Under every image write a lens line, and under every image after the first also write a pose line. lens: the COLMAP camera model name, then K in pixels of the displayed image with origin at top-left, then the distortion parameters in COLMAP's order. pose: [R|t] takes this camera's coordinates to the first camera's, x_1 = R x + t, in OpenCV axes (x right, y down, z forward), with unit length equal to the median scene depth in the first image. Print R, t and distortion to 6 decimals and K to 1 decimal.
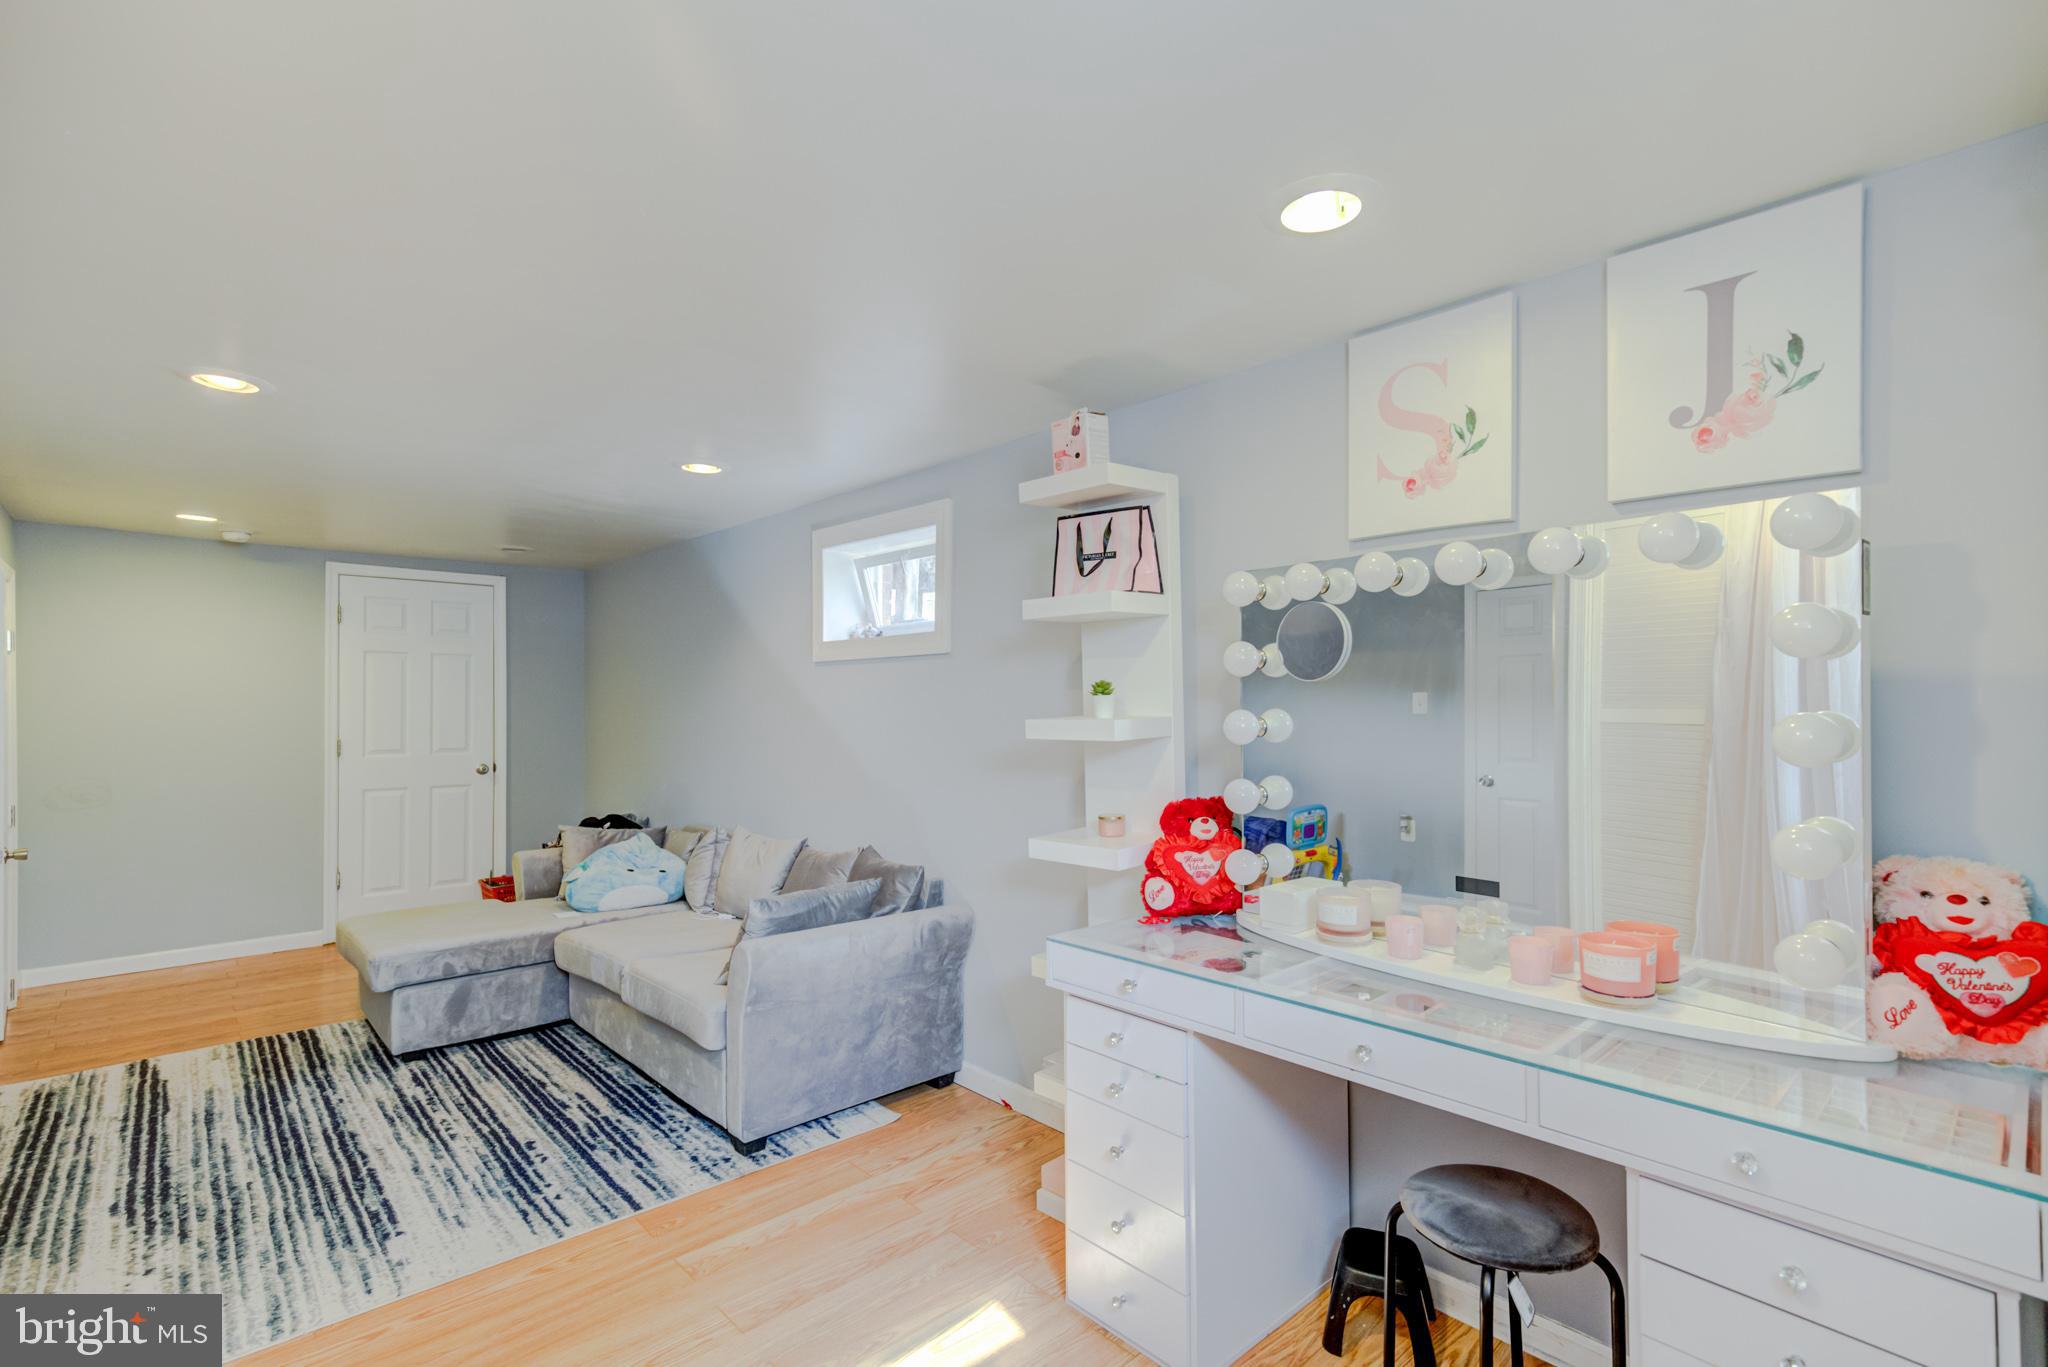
lens RADIAL K [[931.9, 0, 1031.9], [0, 931.9, 706.5], [0, 0, 1]] dist [0.011628, 0.000456]
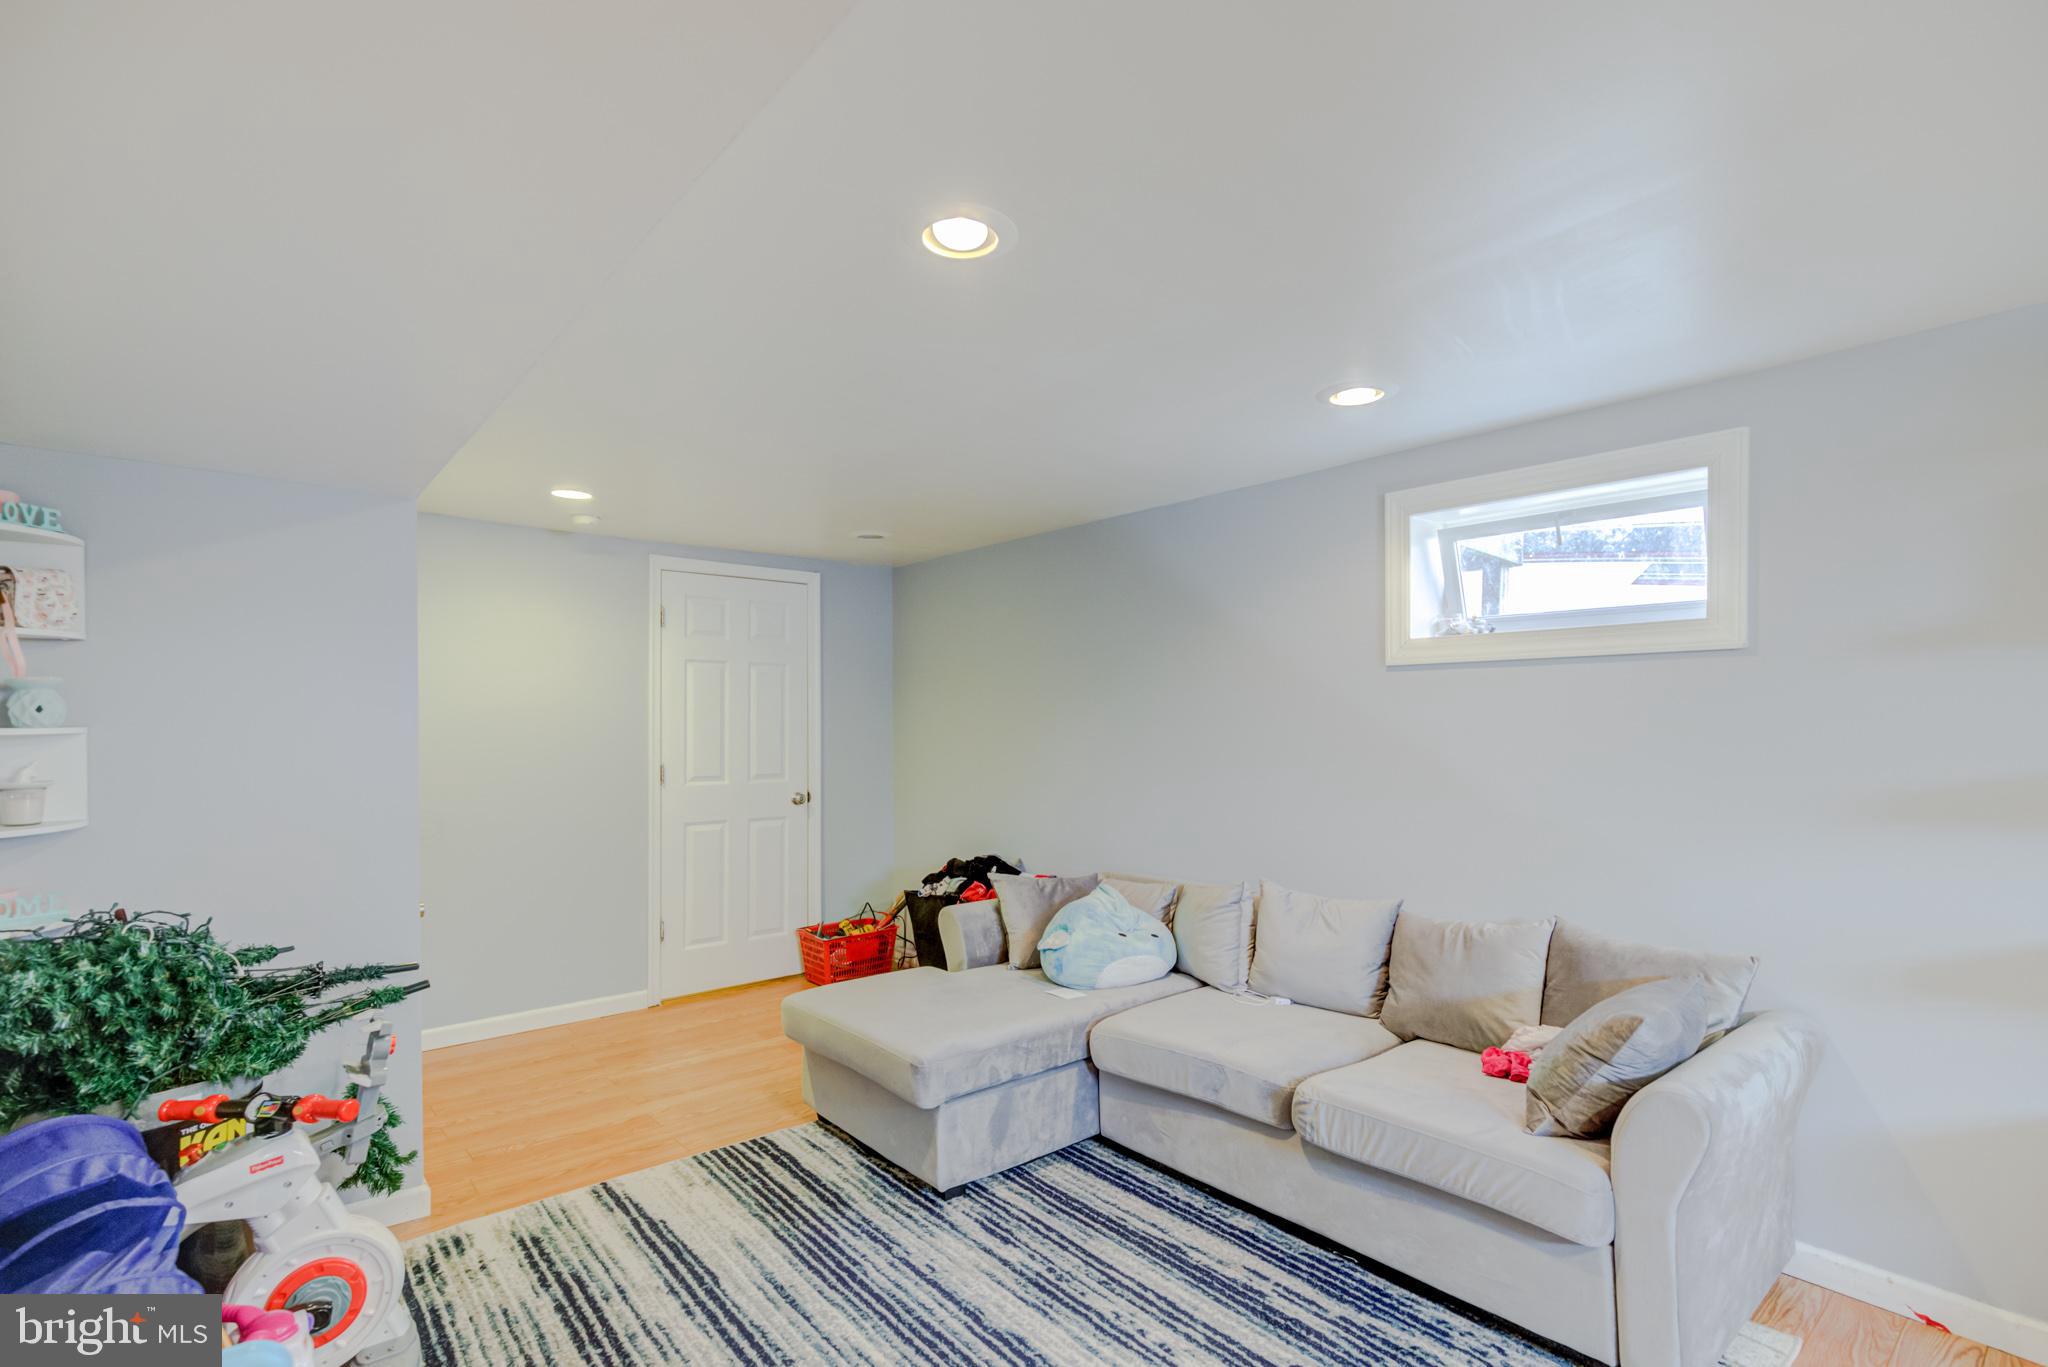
lens RADIAL K [[958.0, 0, 1018.9], [0, 958.0, 721.8], [0, 0, 1]] dist [0.010208, 0.000074]
pose [[0.998251, -0.000898, -0.059103, -0.550324], [0.000635, 0.999990, -0.004465, 0.001637], [0.059106, 0.004420, 0.998242, 0.232055]]
